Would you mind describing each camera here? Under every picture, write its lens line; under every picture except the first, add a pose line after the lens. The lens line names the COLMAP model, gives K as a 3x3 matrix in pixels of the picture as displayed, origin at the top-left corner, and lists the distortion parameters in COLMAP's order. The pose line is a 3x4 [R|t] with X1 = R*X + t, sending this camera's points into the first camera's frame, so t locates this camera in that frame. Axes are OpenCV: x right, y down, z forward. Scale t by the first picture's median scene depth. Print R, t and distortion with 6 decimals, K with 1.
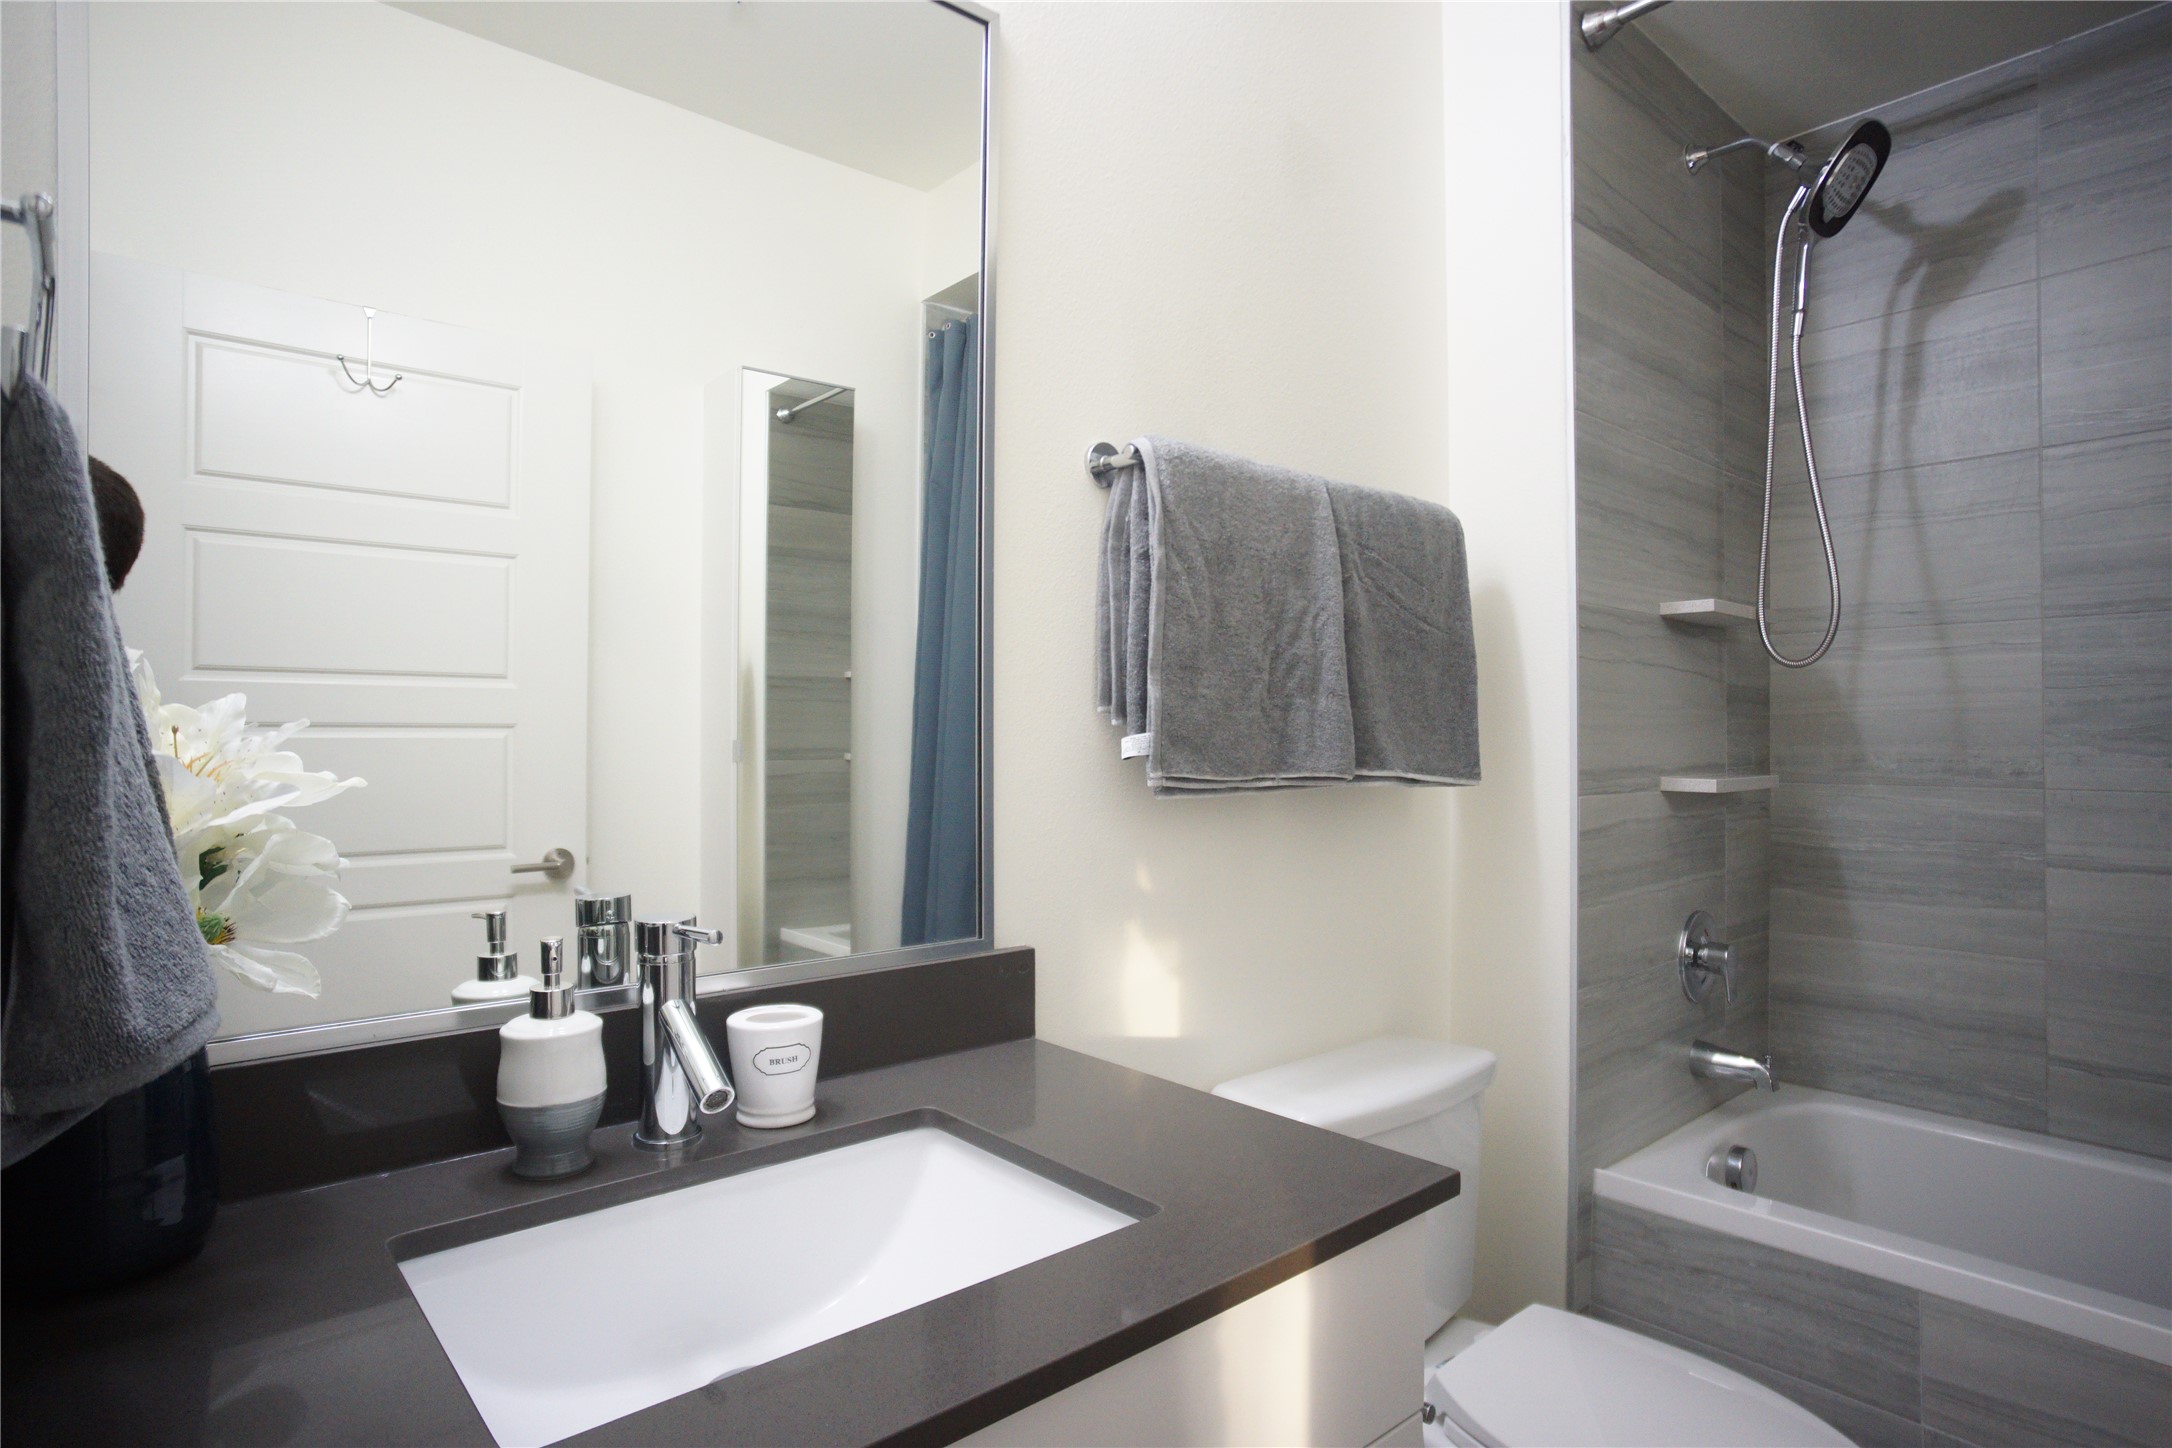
lens RADIAL K [[1158.5, 0, 1086.0], [0, 1158.5, 724.0], [0, 0, 1]] dist [-0.059749, 0.045711]
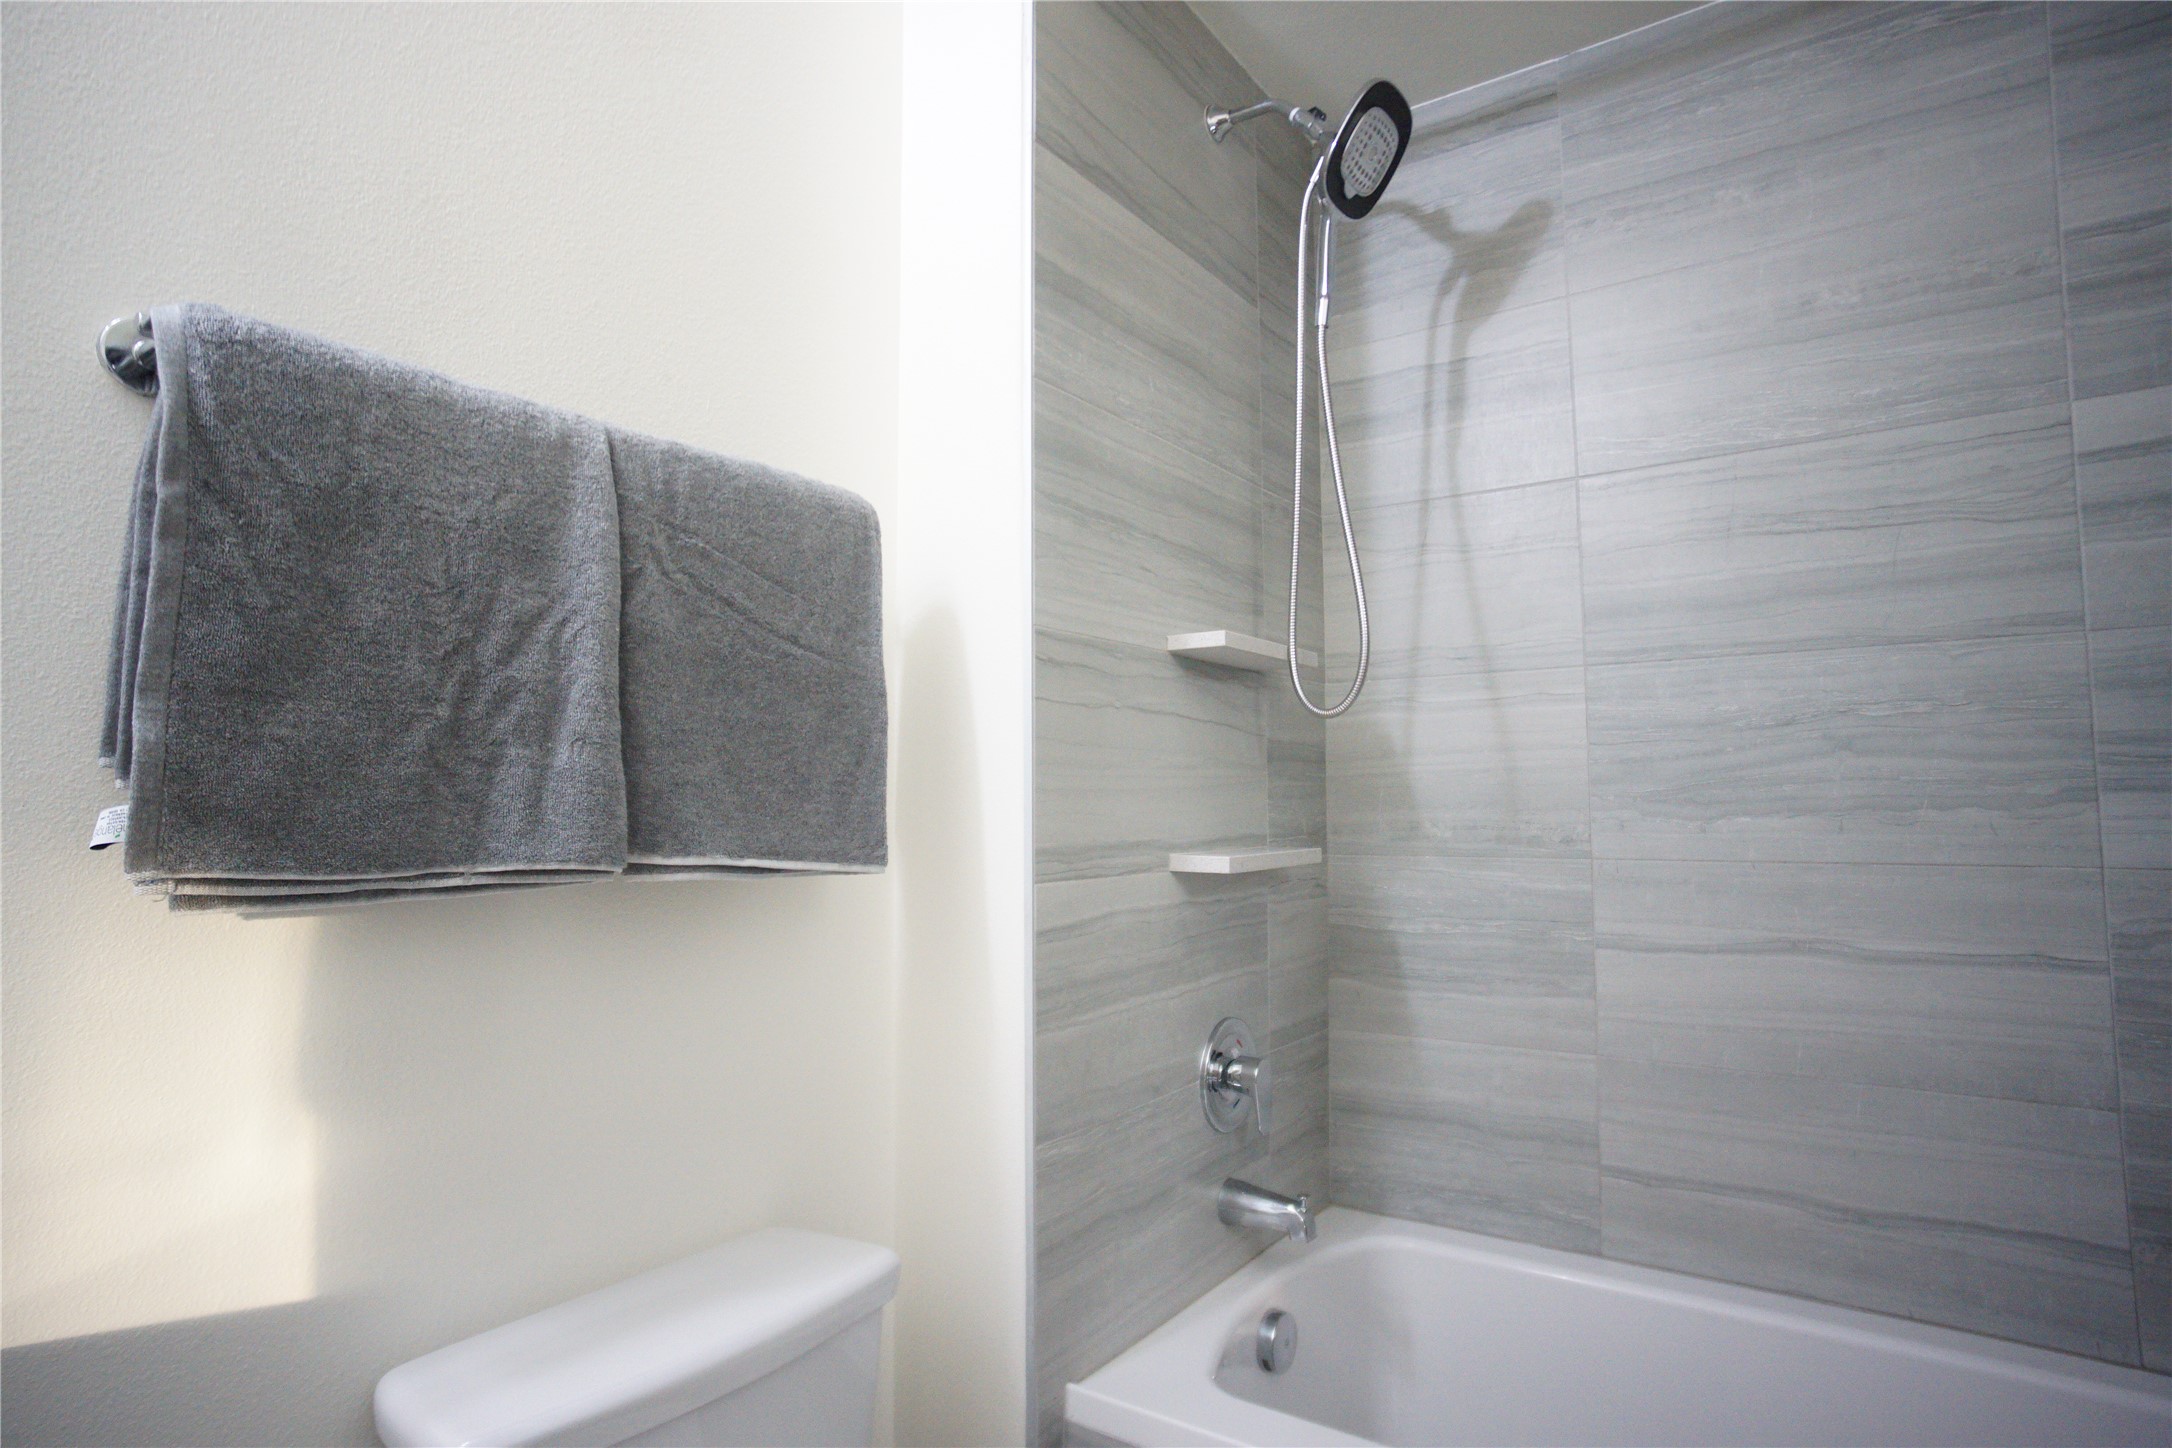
lens RADIAL K [[1158.5, 0, 1086.0], [0, 1158.5, 724.0], [0, 0, 1]] dist [-0.059749, 0.045711]
pose [[0.970845, 0.009888, 0.239503, 0.254279], [0.003710, 0.998409, -0.056259, 0.001398], [-0.239678, 0.055507, 0.969264, 0.231611]]
